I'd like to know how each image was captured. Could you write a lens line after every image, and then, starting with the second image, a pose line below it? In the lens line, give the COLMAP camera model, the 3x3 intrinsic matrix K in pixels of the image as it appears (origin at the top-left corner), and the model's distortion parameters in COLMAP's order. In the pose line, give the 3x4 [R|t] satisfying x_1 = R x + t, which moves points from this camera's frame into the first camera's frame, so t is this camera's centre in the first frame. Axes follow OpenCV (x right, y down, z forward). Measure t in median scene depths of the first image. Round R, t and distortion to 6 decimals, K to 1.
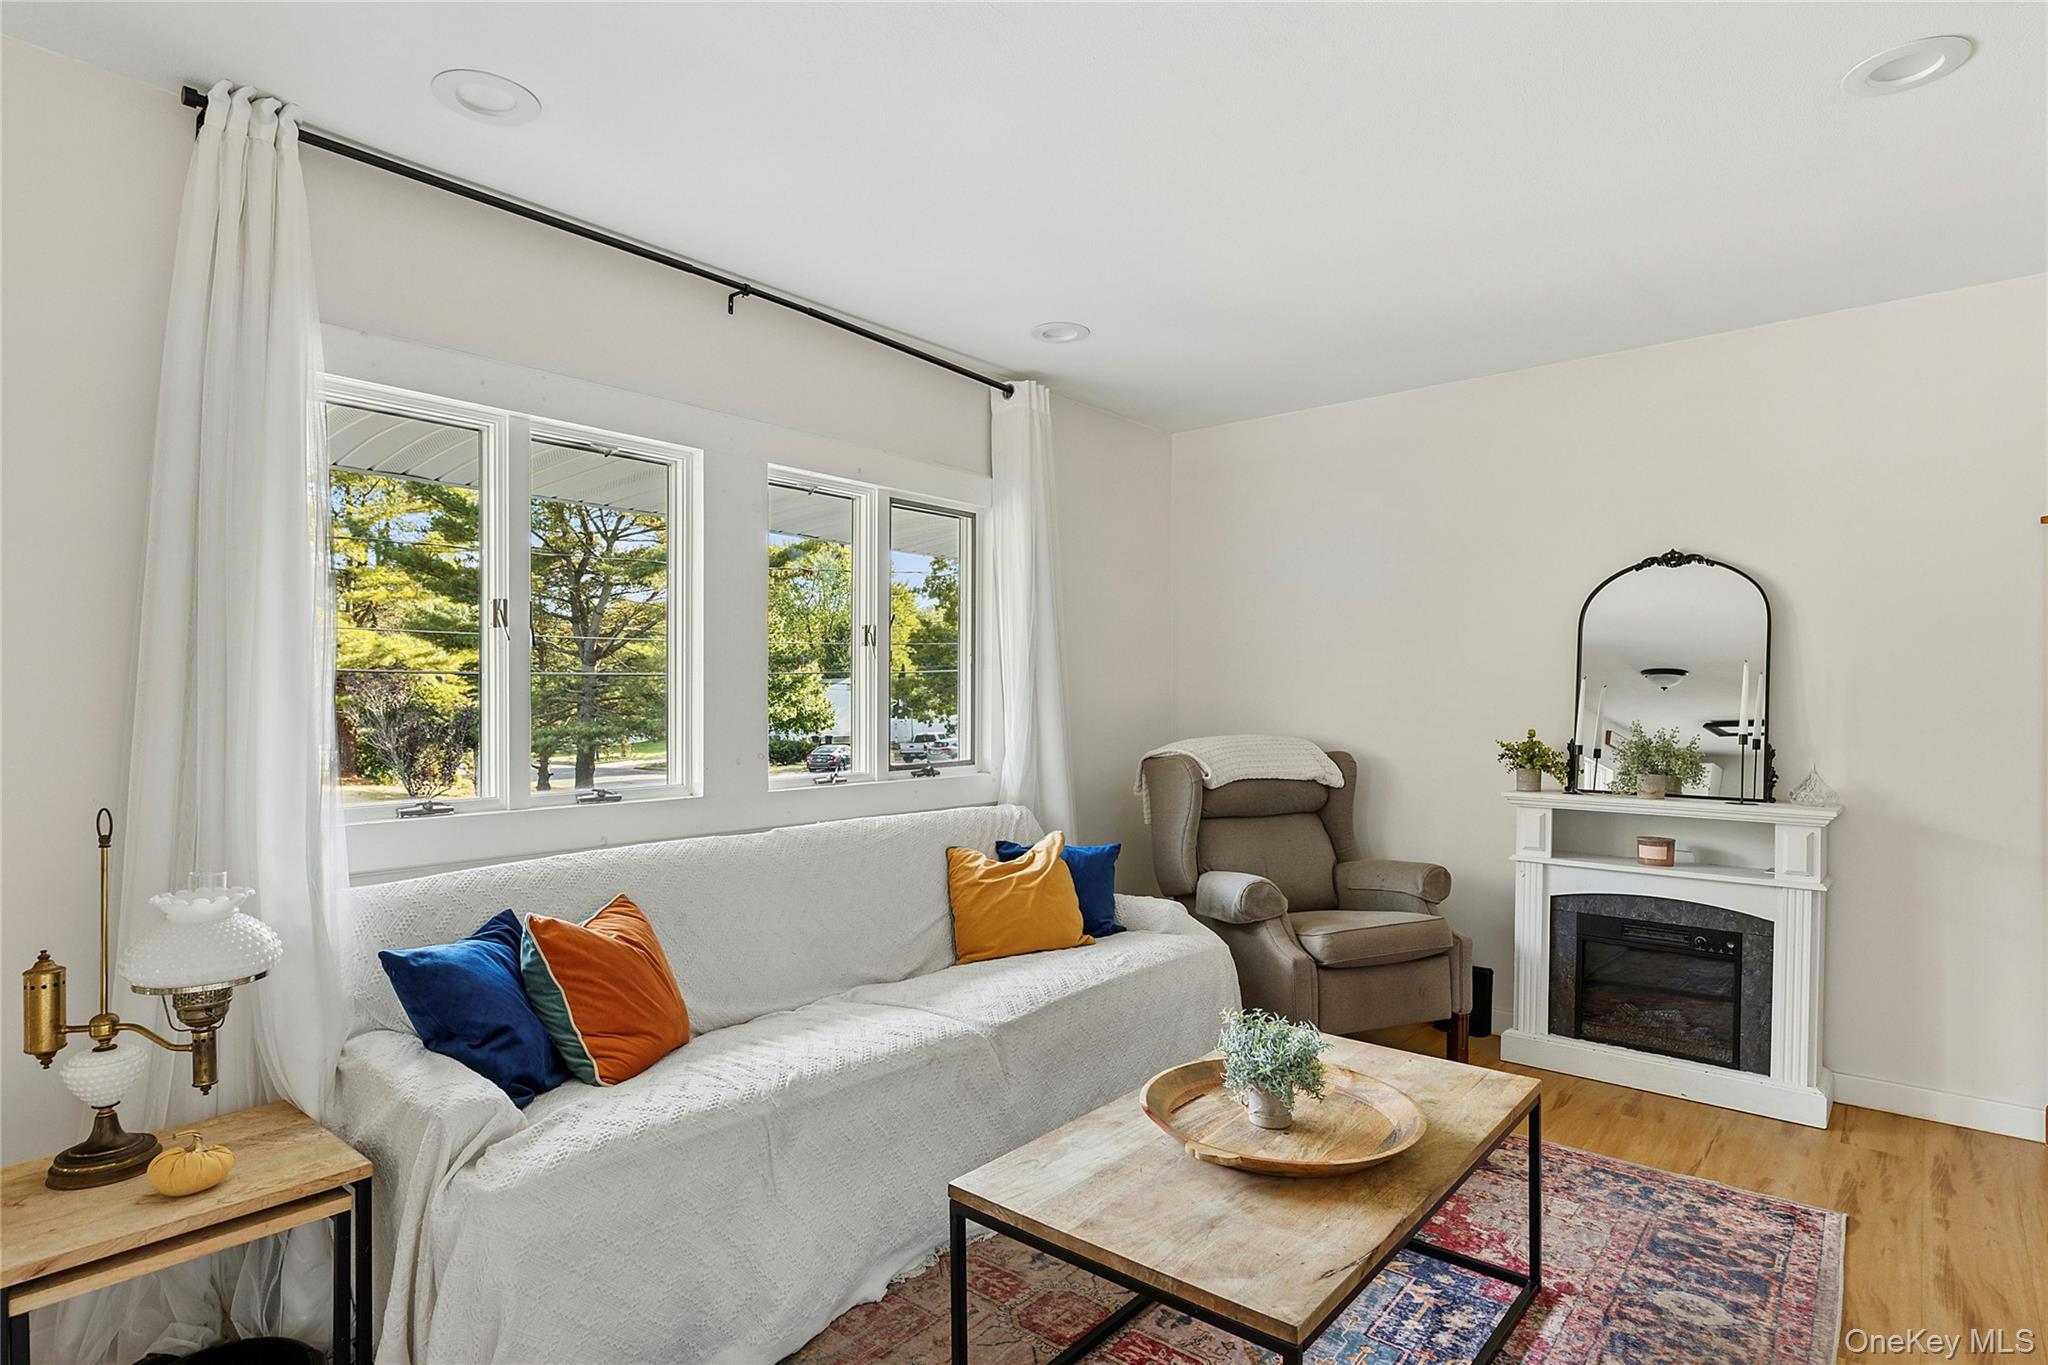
lens RADIAL K [[1081.3, 0, 1019.9], [0, 1081.3, 688.7], [0, 0, 1]] dist [0.001759, 0.000082]
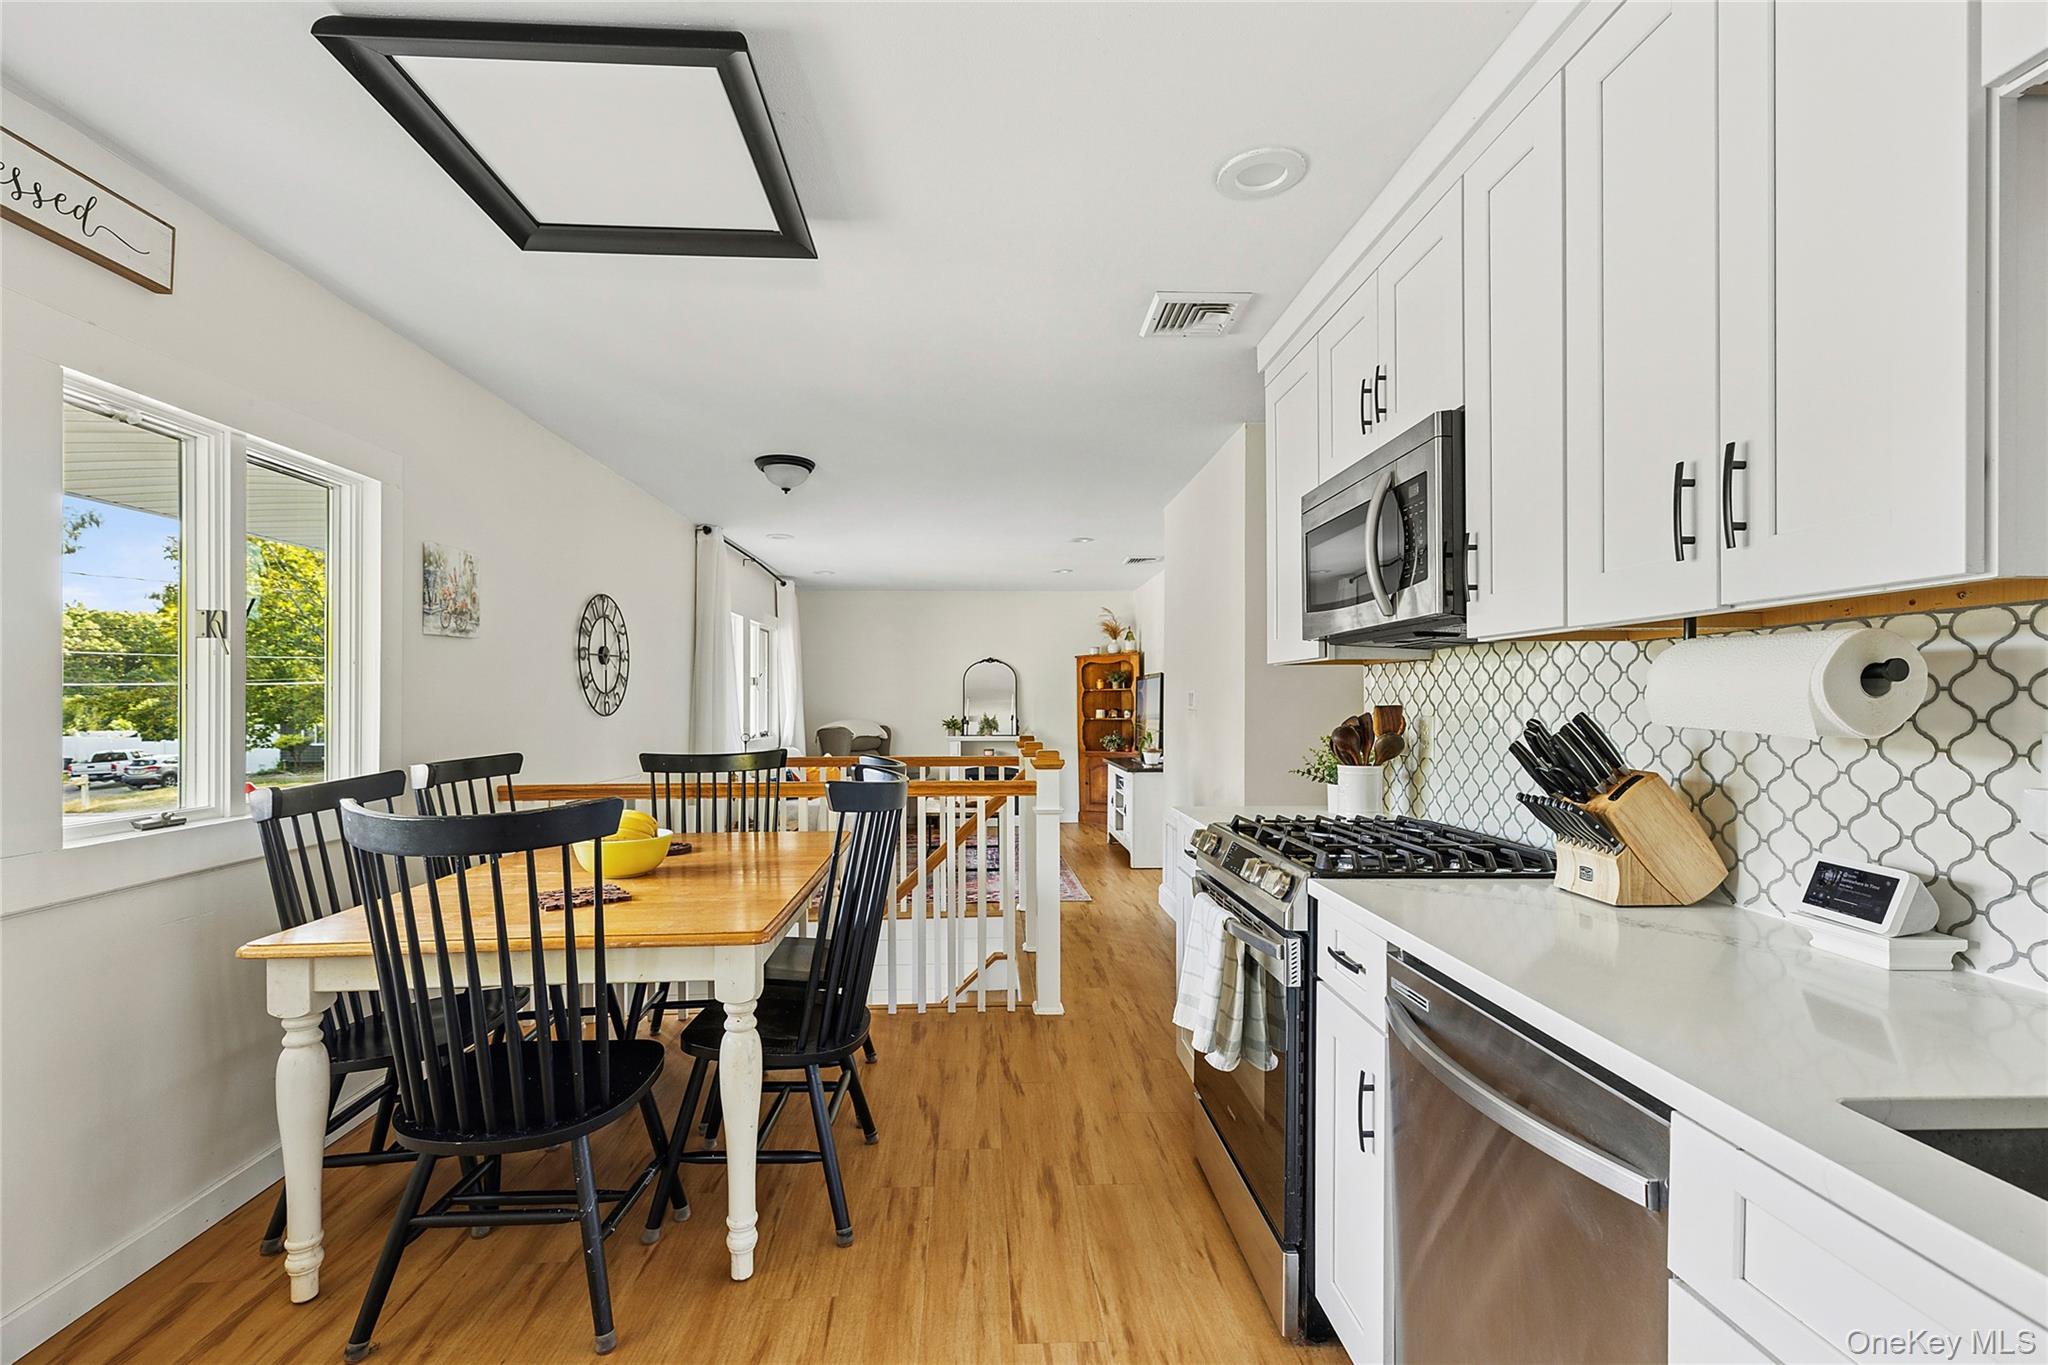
lens RADIAL K [[920.4, 0, 1023.5], [0, 920.4, 693.0], [0, 0, 1]] dist [-0.006293, 0.000009]
pose [[0.725675, 0.000910, 0.688037, -1.121114], [0.003083, 0.999985, -0.004574, -0.010798], [-0.688031, 0.005441, 0.725661, -0.968274]]
